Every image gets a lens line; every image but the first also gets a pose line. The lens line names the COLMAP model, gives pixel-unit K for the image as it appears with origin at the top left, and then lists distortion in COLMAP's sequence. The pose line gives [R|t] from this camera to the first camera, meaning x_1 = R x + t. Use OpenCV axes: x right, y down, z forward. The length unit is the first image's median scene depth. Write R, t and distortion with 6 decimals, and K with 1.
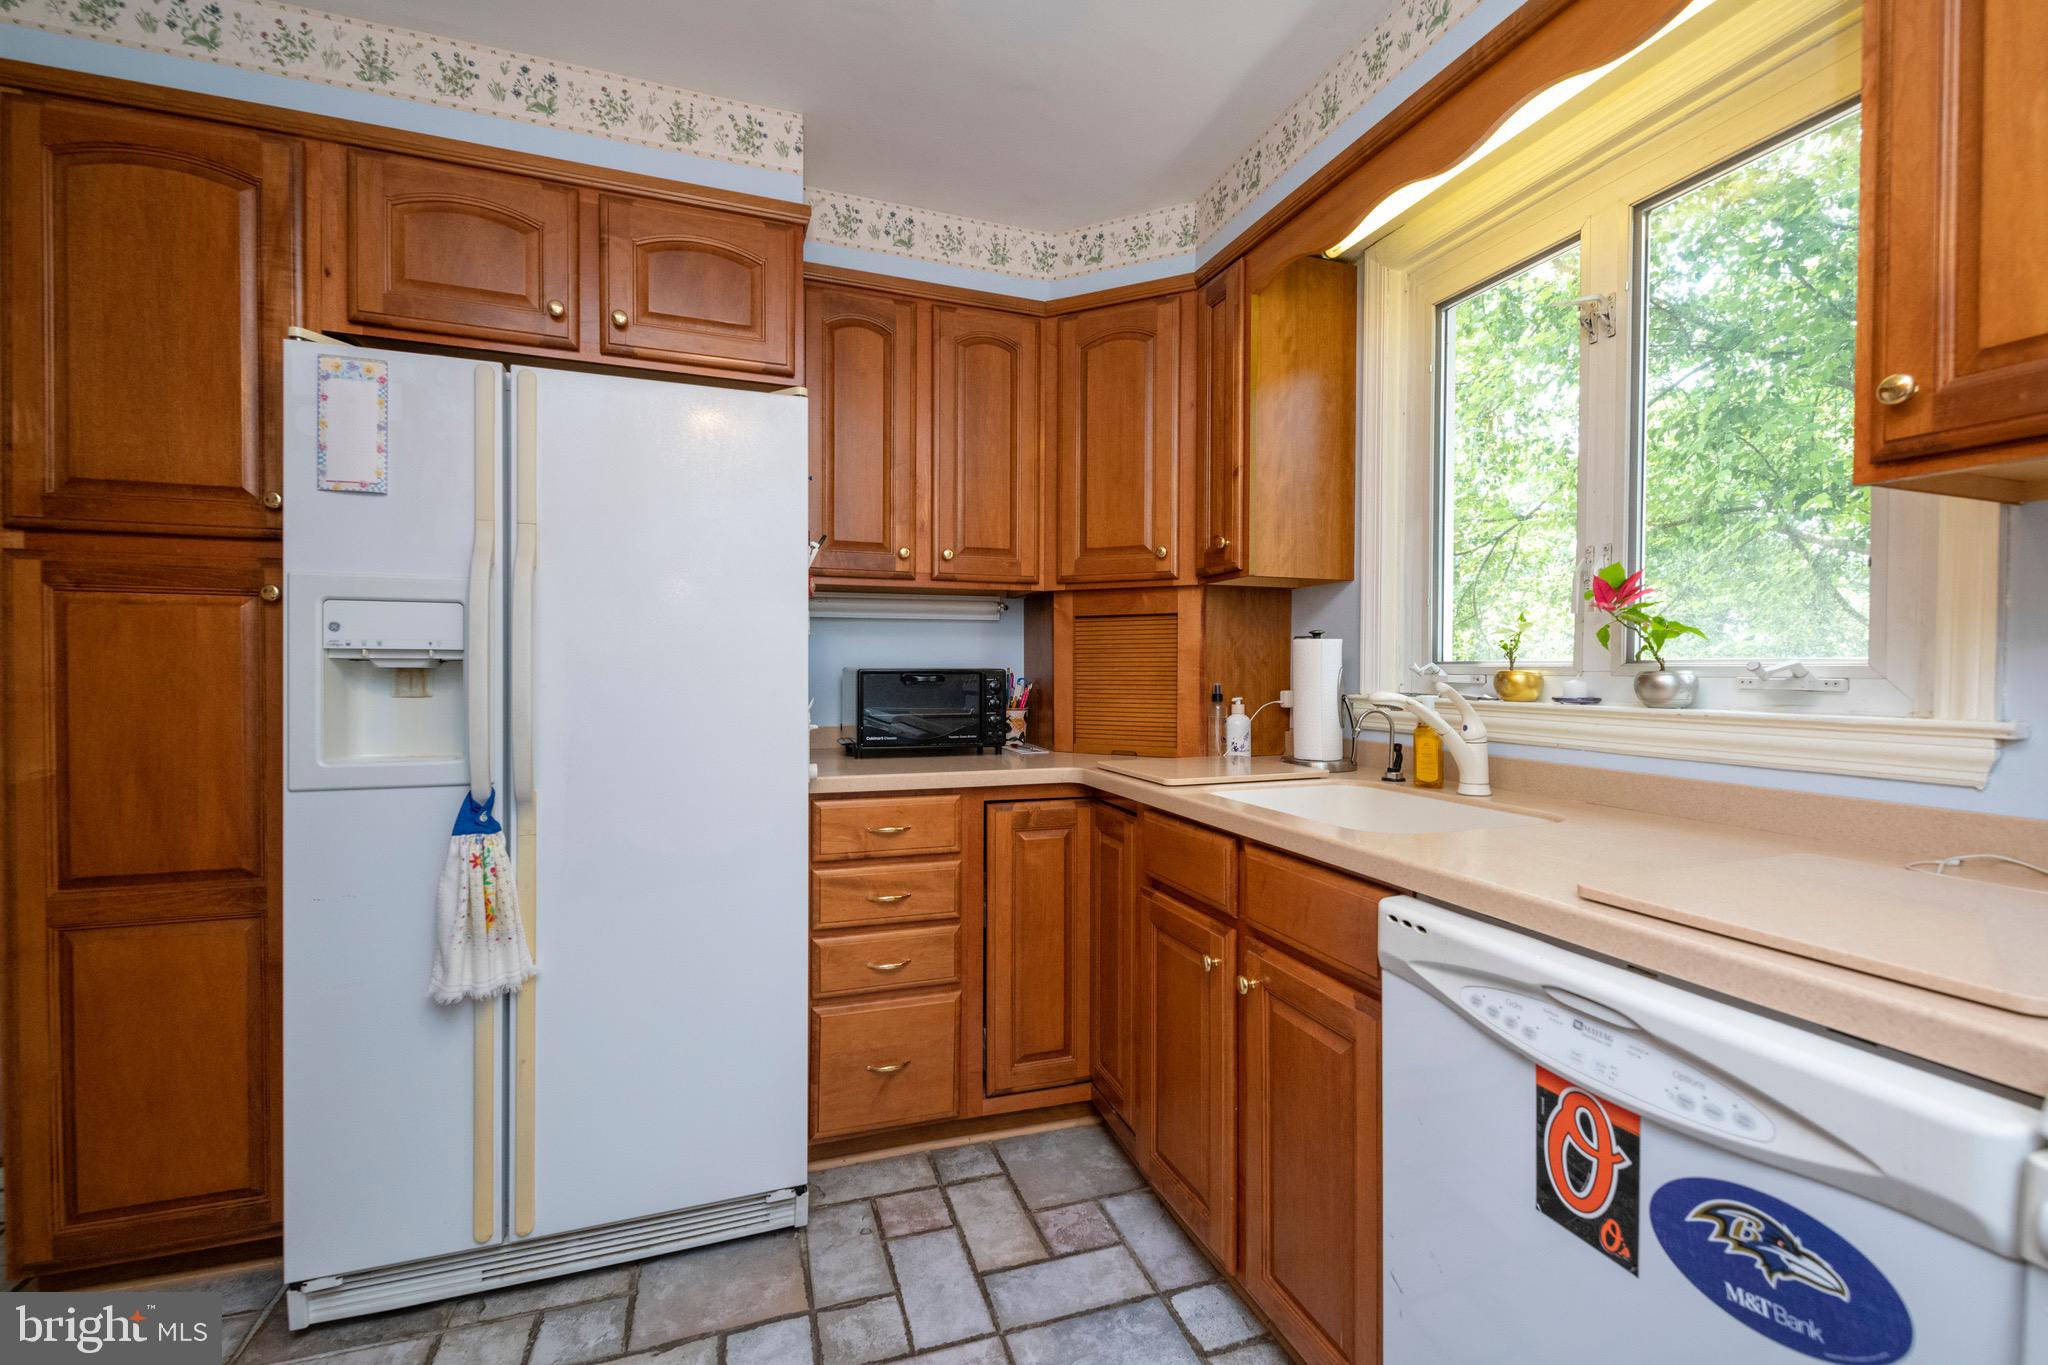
lens RADIAL K [[872.7, 0, 1029.4], [0, 872.7, 677.7], [0, 0, 1]] dist [0.019046, -0.010652]
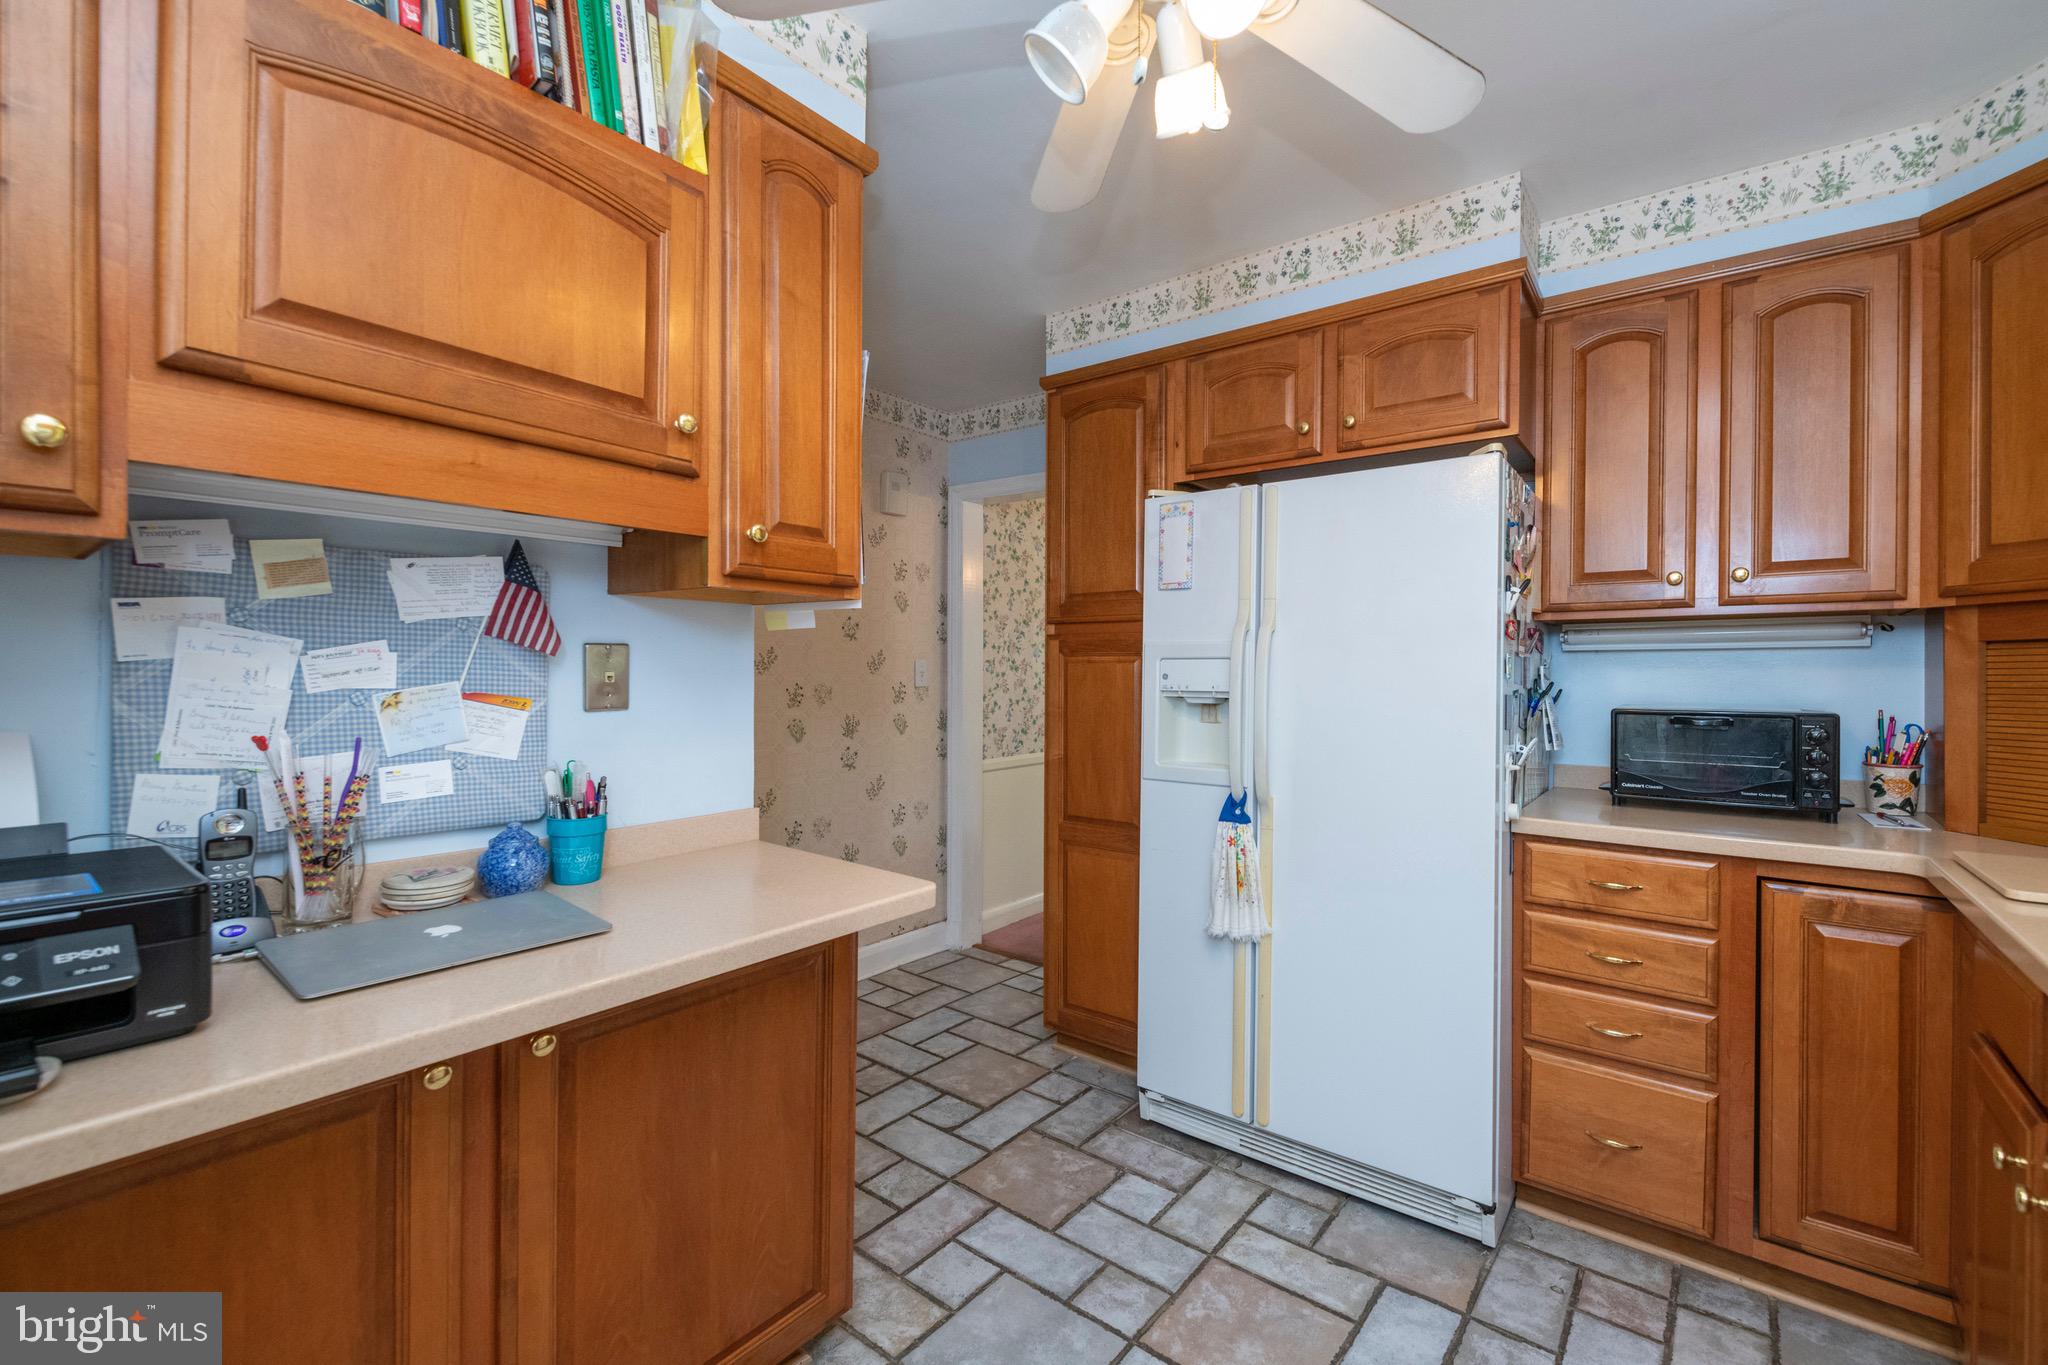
lens RADIAL K [[872.7, 0, 1029.4], [0, 872.7, 677.7], [0, 0, 1]] dist [0.019046, -0.010652]
pose [[0.536990, 0.001992, -0.843586, 0.328888], [-0.014235, 0.999876, -0.006700, -0.035362], [0.843469, 0.015606, 0.536952, -0.031484]]
